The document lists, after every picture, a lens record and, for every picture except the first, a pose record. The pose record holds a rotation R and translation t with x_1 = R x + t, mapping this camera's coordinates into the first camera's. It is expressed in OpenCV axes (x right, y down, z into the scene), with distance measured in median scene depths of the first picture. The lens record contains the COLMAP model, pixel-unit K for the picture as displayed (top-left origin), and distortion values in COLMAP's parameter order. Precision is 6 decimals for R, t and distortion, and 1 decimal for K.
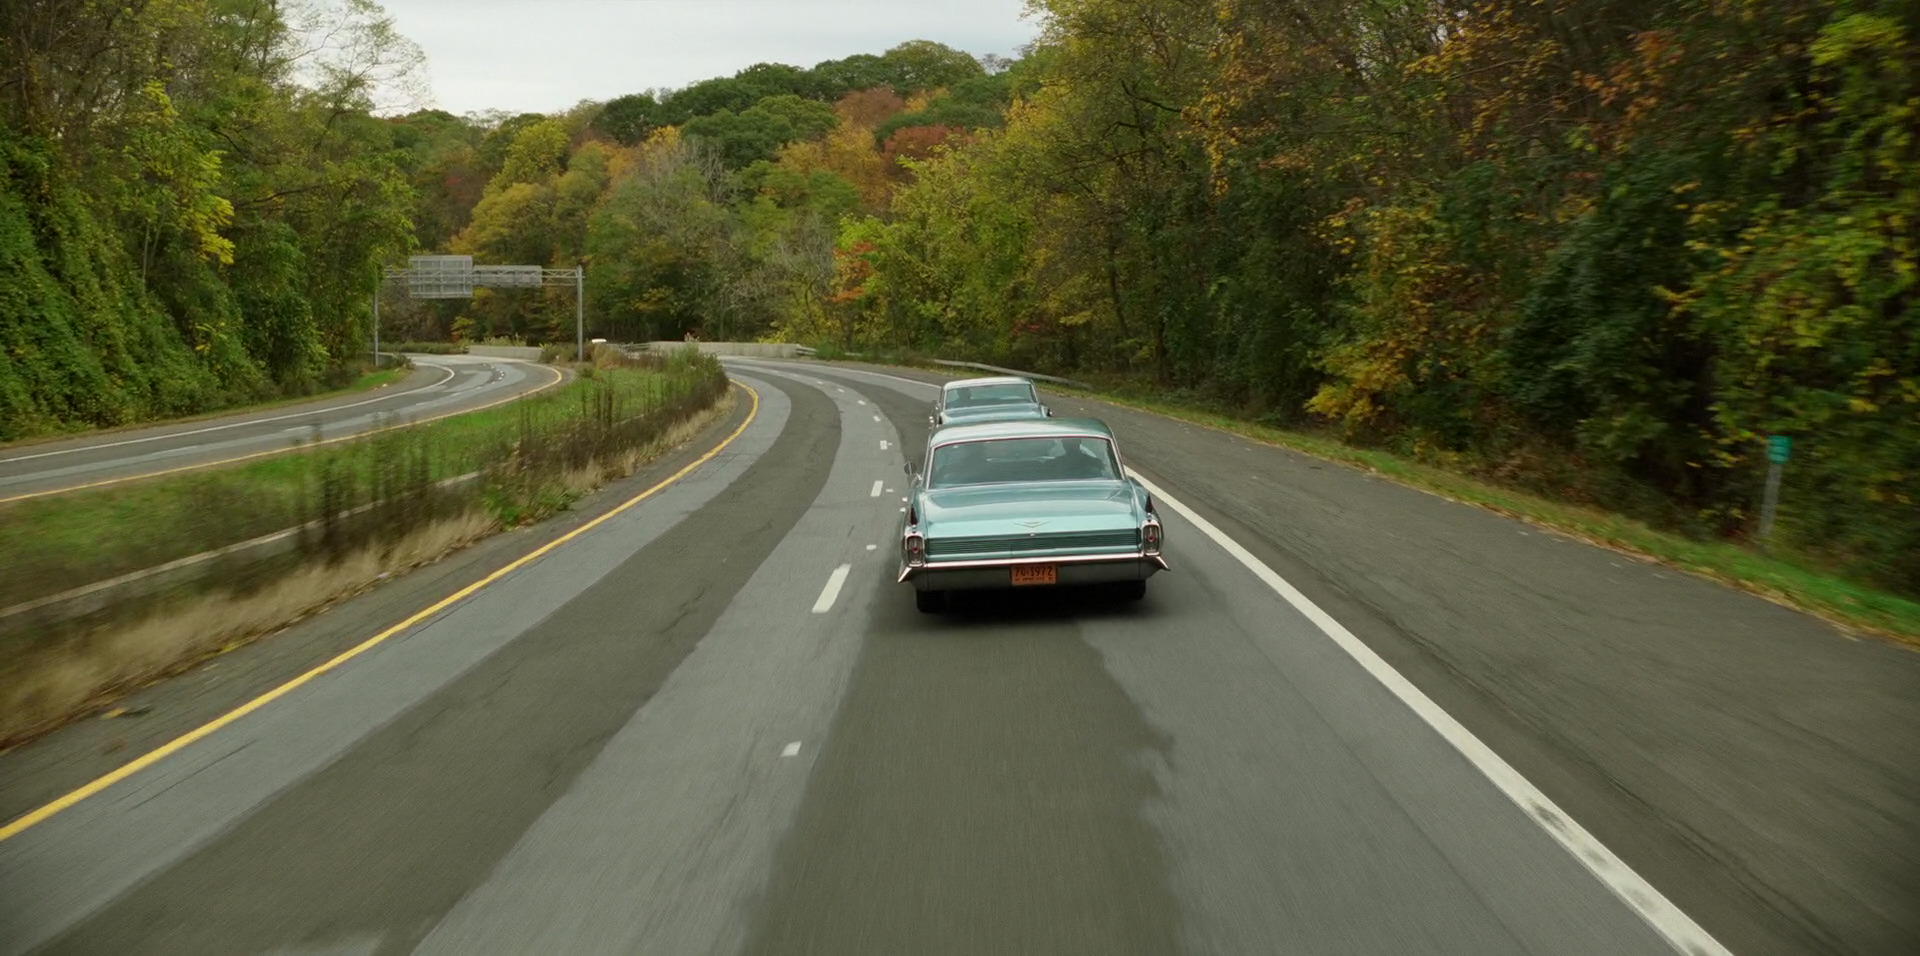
lens RADIAL K [[2610.8, 0, 943.3], [0, 2610.8, 470.1], [0, 0, 1]] dist [-0.086732, 0.000000]
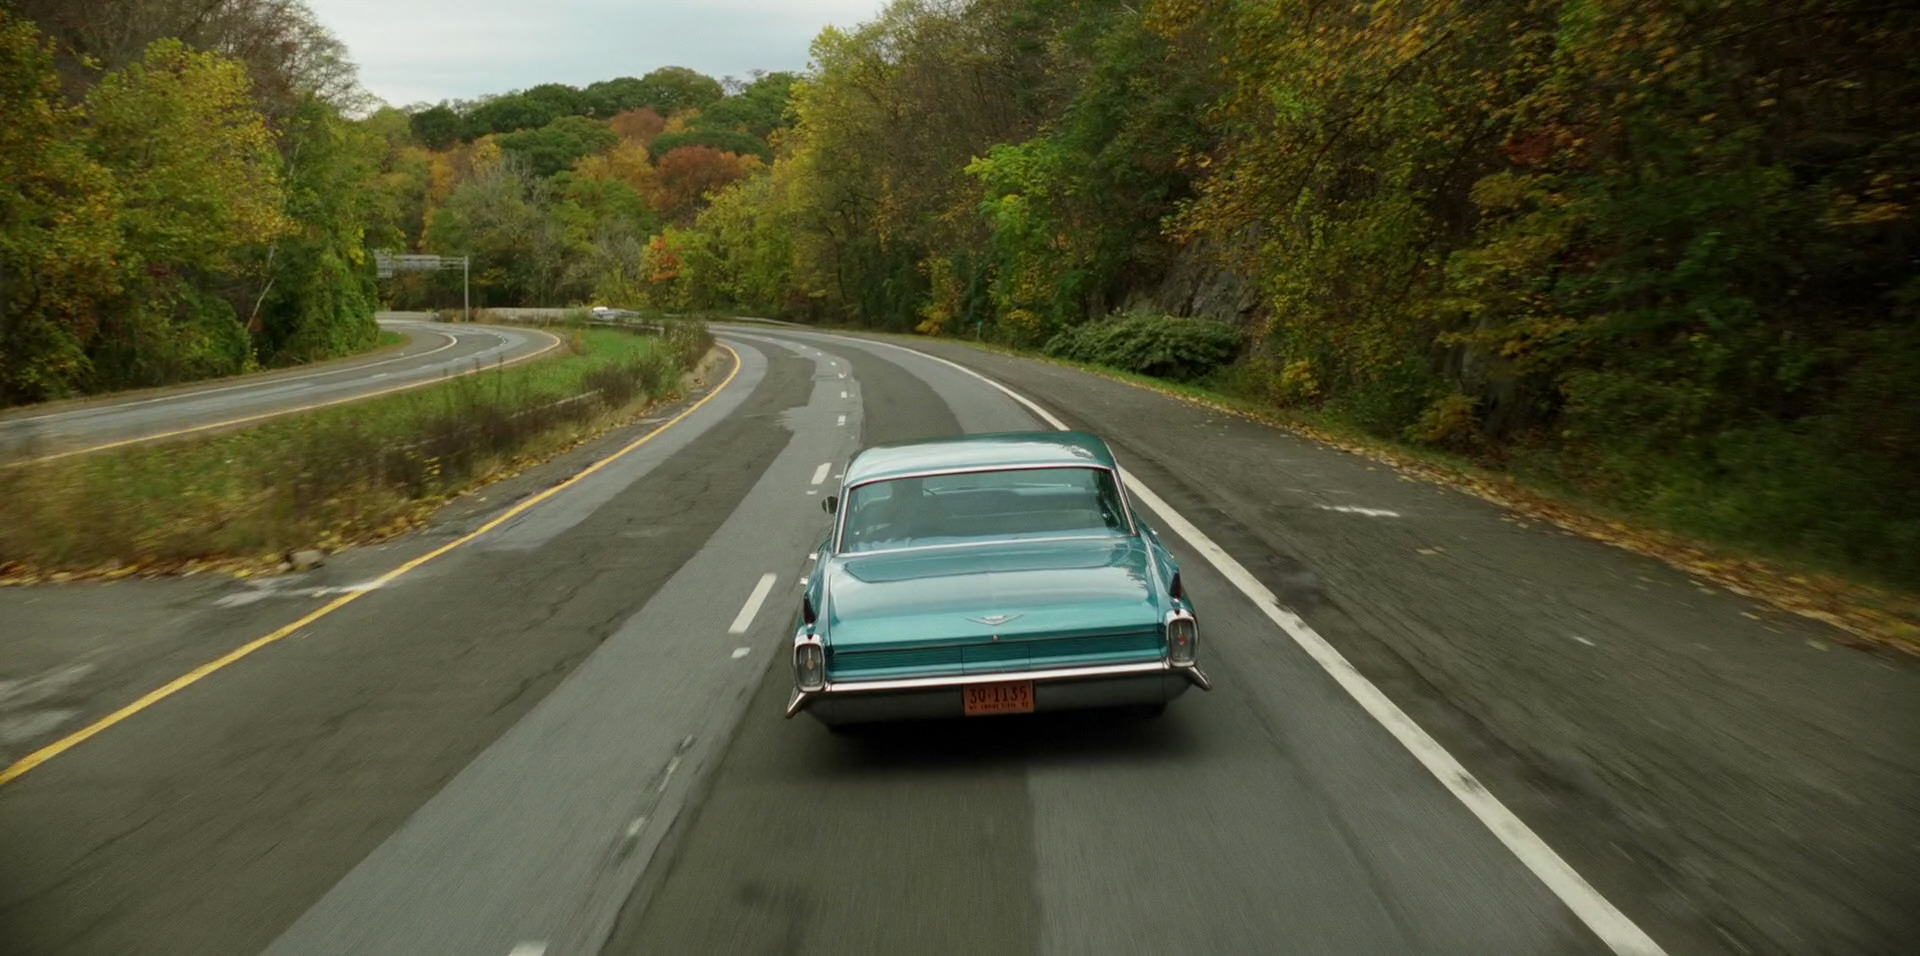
lens RADIAL K [[2610.8, 0, 954.8], [0, 2610.8, 473.5], [0, 0, 1]] dist [-0.086732, 0.000000]
pose [[0.993248, -0.007060, 0.115793, -0.047340], [0.005520, 0.999892, 0.013621, 0.030934], [-0.115877, -0.012890, 0.993180, -0.588365]]
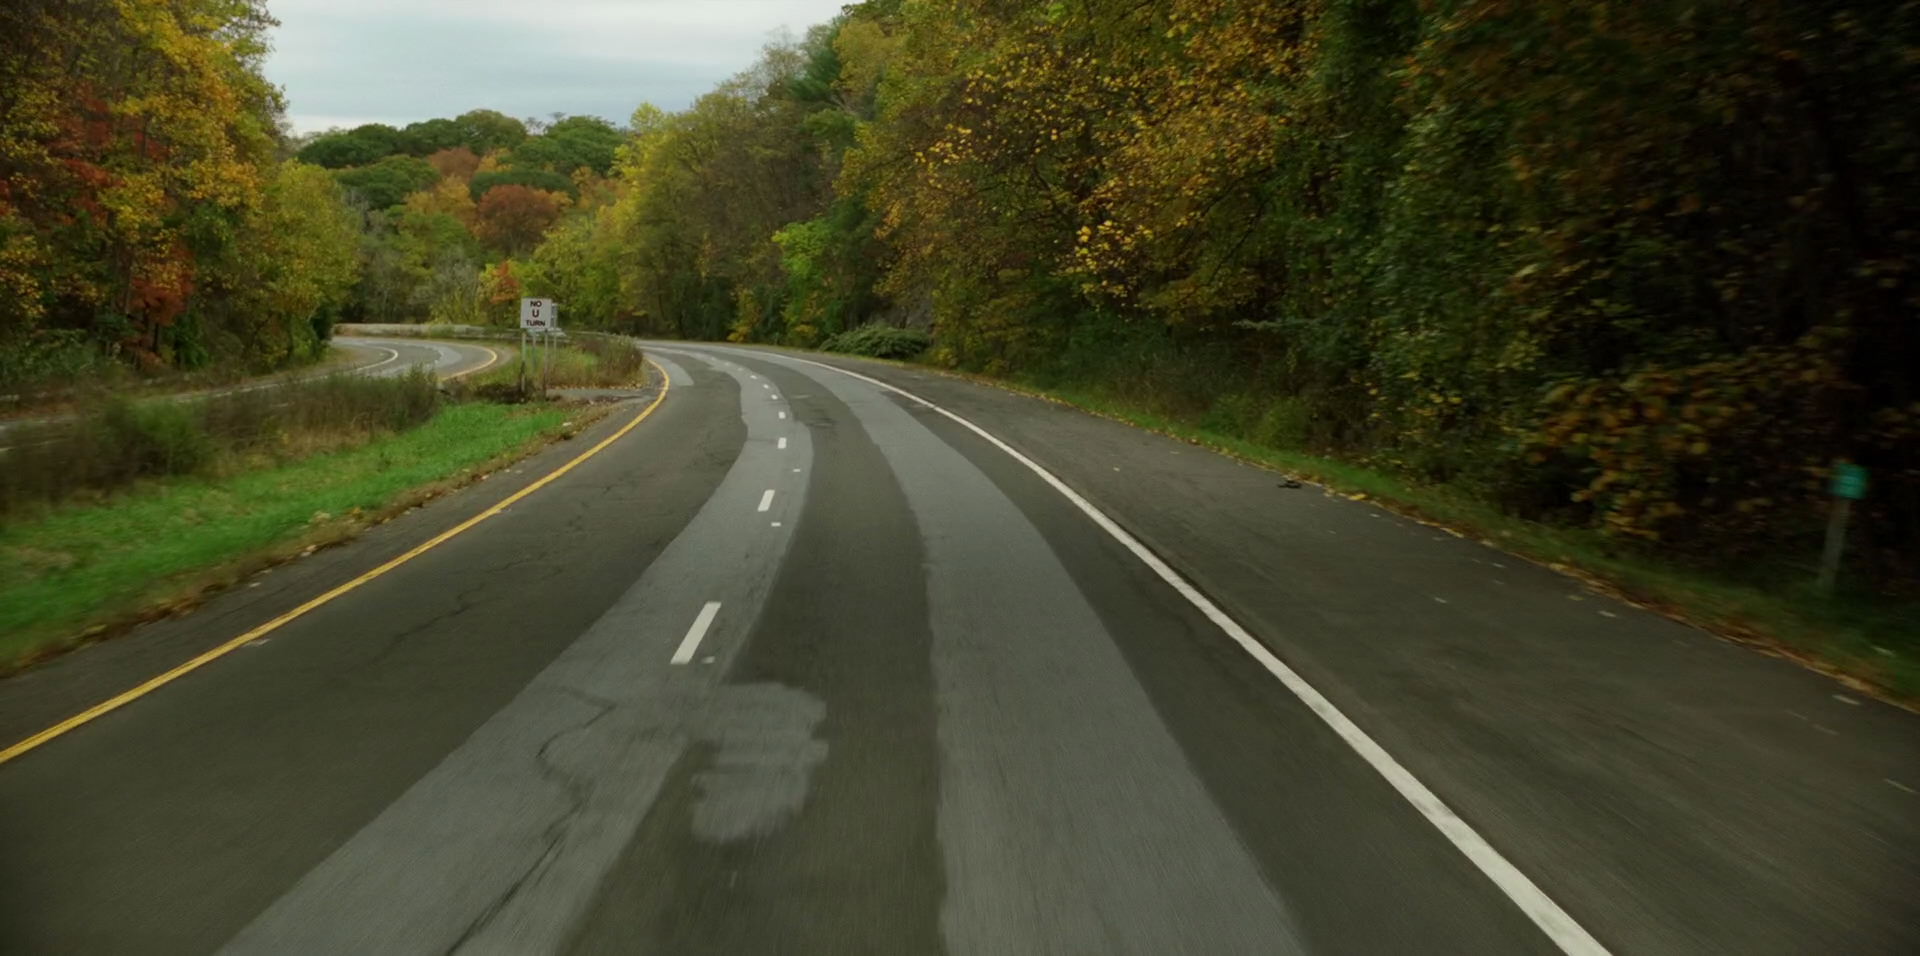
lens RADIAL K [[2610.8, 0, 963.6], [0, 2610.8, 486.3], [0, 0, 1]] dist [-0.086732, 0.000000]
pose [[0.978205, -0.009326, 0.207434, -0.109976], [0.006951, 0.999902, 0.012178, 0.051267], [-0.207527, -0.010471, 0.978173, -0.975095]]
